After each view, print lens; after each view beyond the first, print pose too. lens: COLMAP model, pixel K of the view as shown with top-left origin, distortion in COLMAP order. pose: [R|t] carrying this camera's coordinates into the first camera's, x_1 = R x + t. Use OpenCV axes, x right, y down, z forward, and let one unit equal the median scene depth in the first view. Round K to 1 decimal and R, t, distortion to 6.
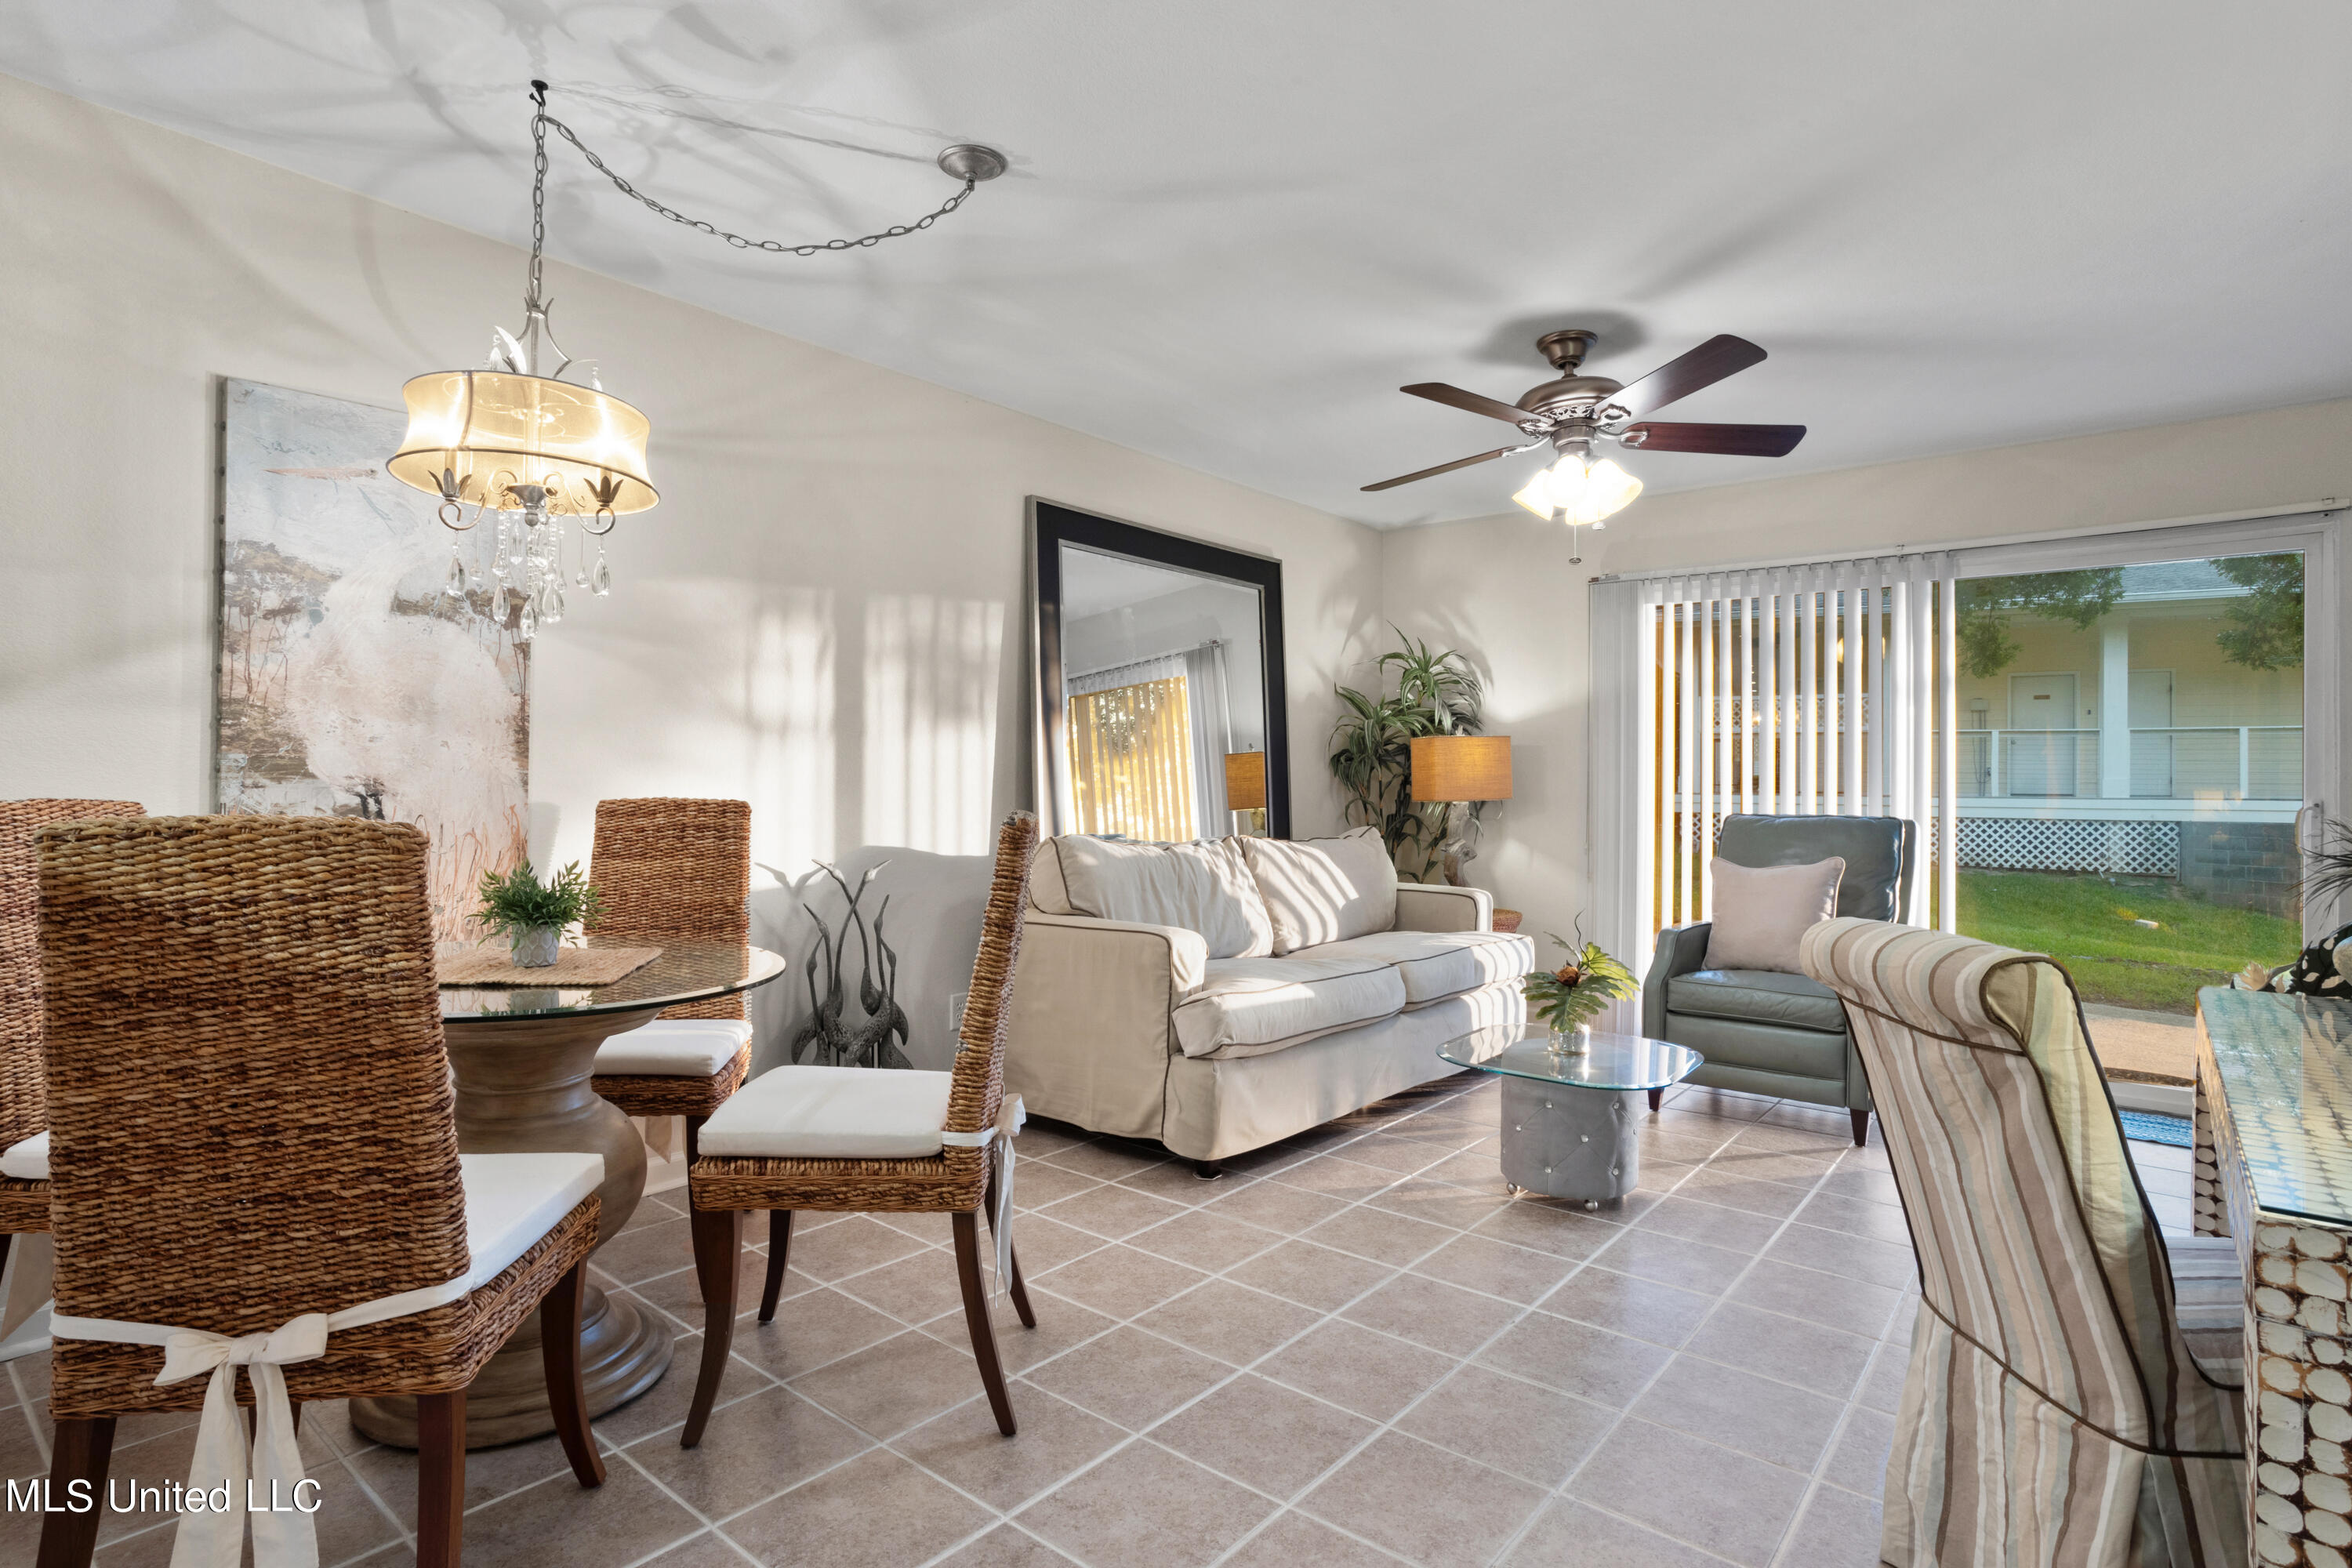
lens RADIAL K [[1196.2, 0, 1181.8], [0, 1196.2, 788.9], [0, 0, 1]] dist [-0.017114, 0.004893]
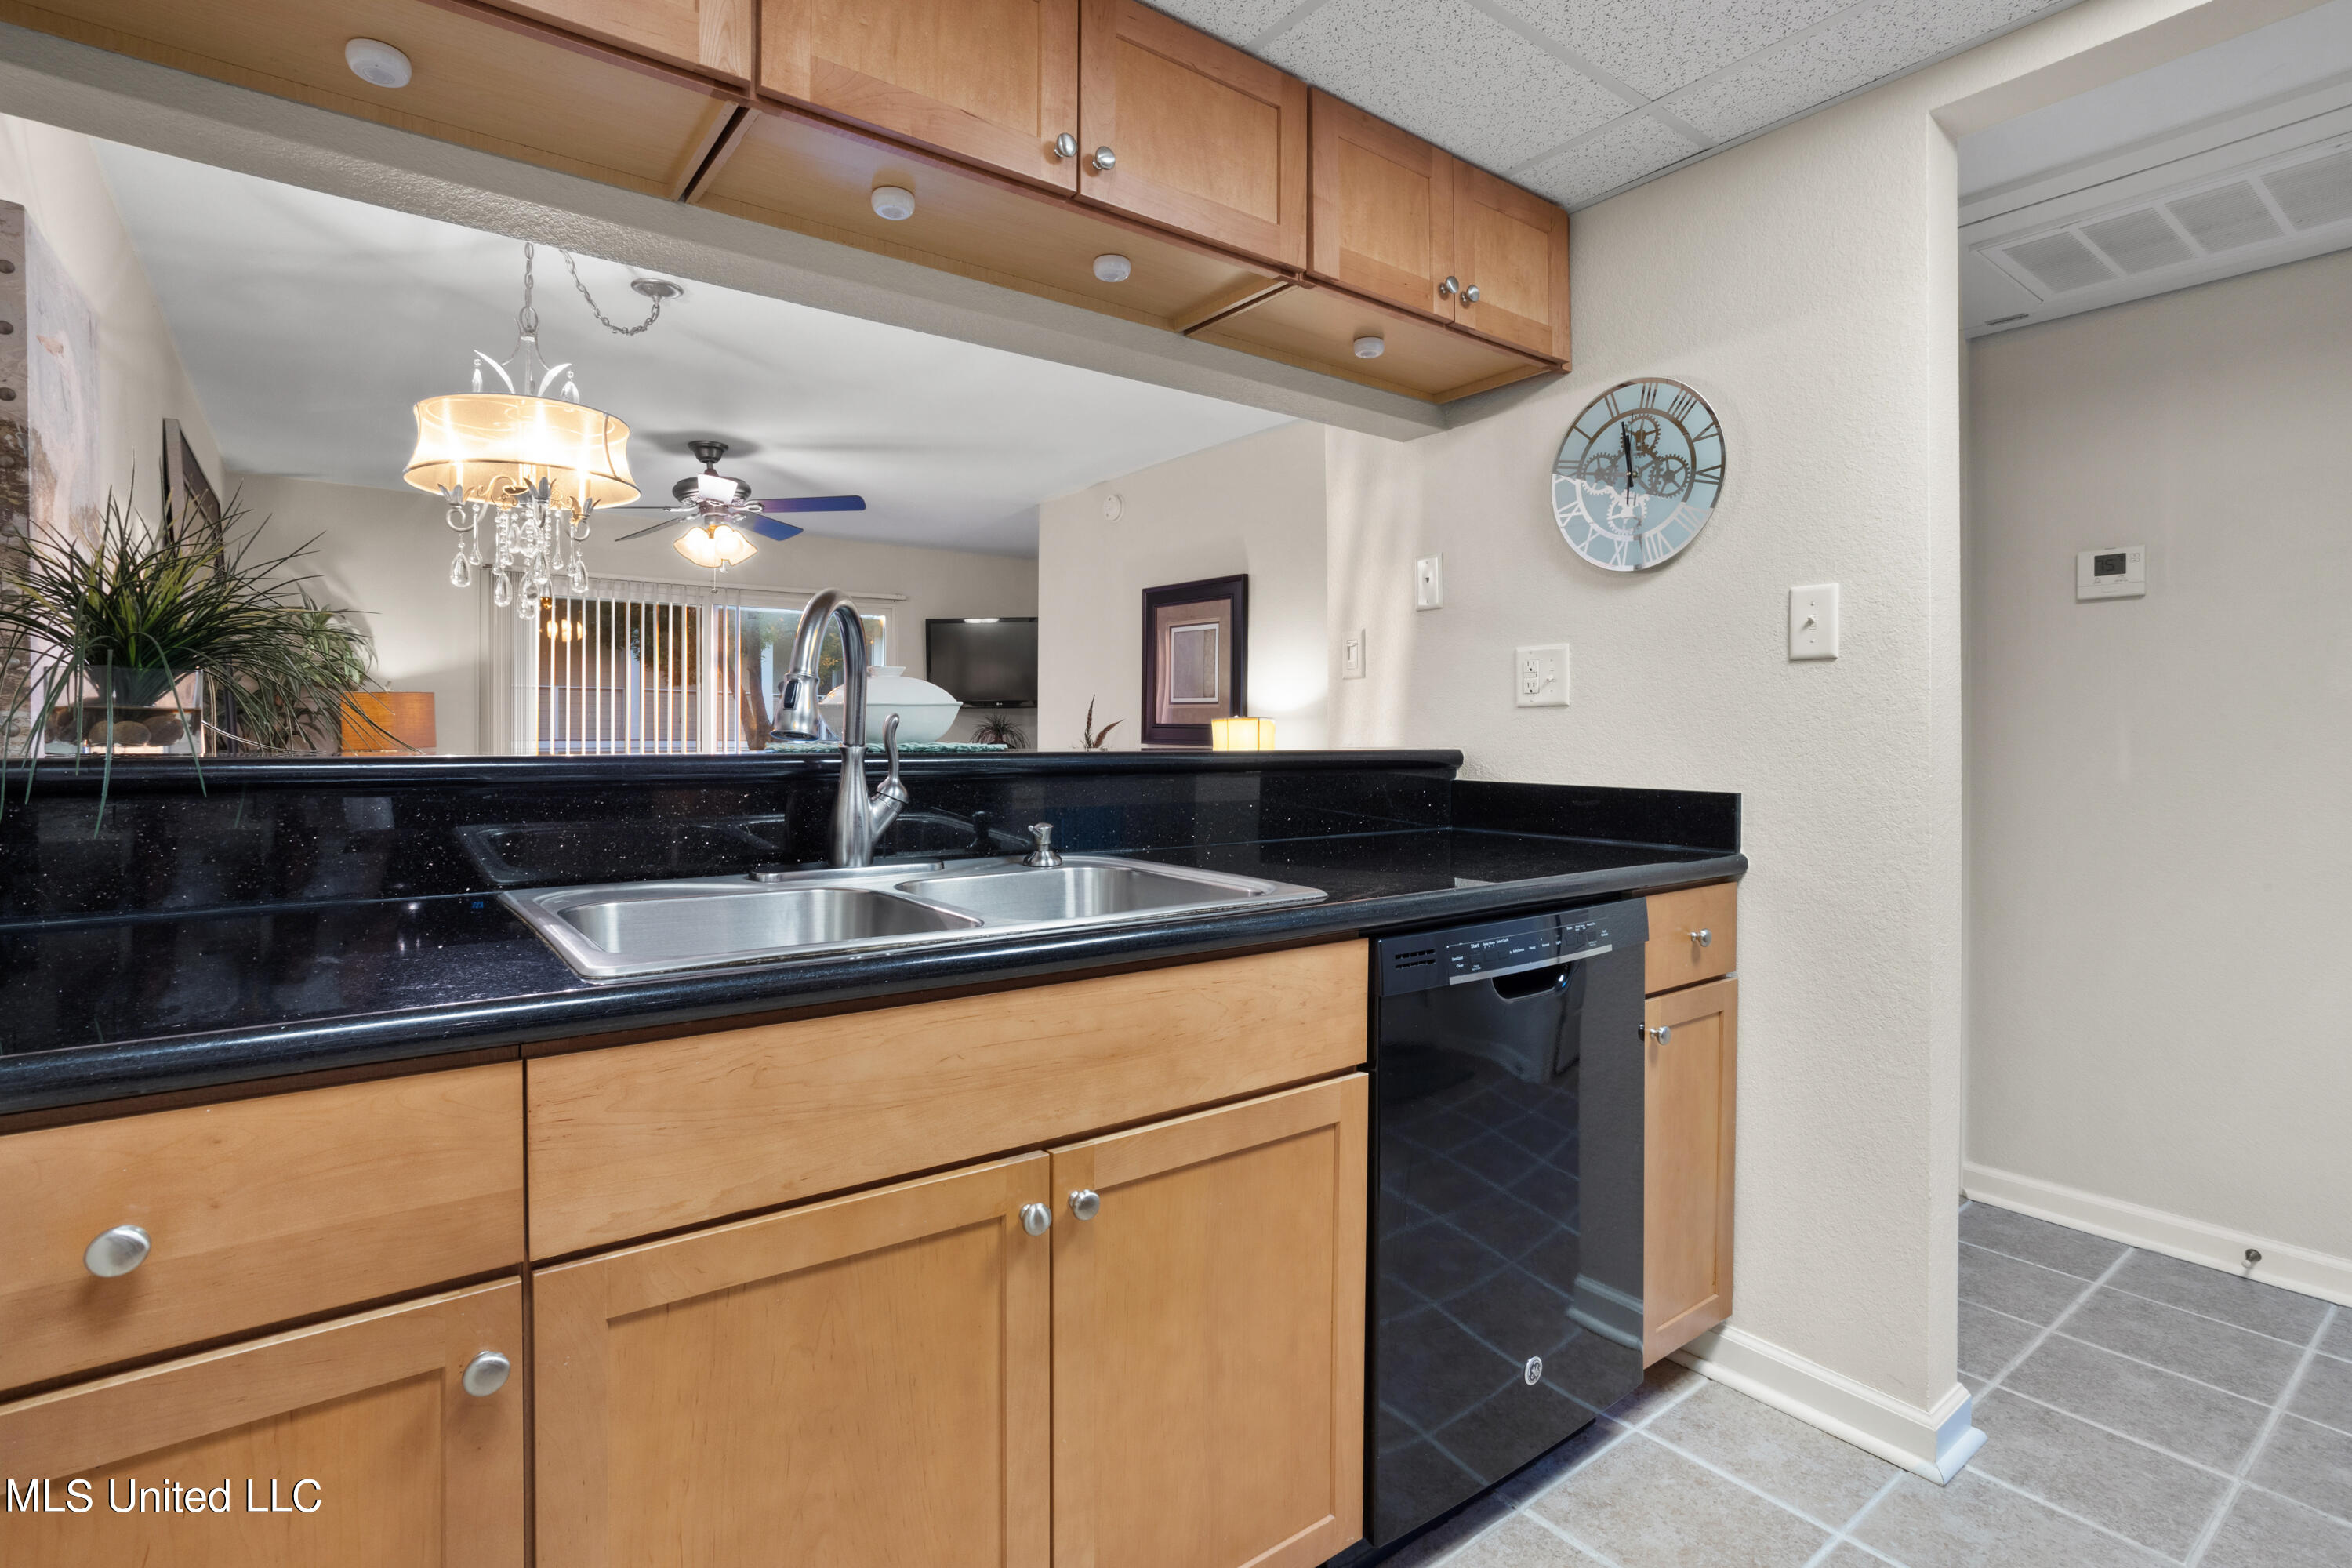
lens RADIAL K [[1143.6, 0, 1191.7], [0, 1143.6, 784.7], [0, 0, 1]] dist [-0.036654, 0.020550]
pose [[0.201786, -0.042800, 0.978494, -1.204522], [-0.000842, 0.999037, 0.043872, -0.011567], [-0.979429, -0.009677, 0.201556, 0.135602]]
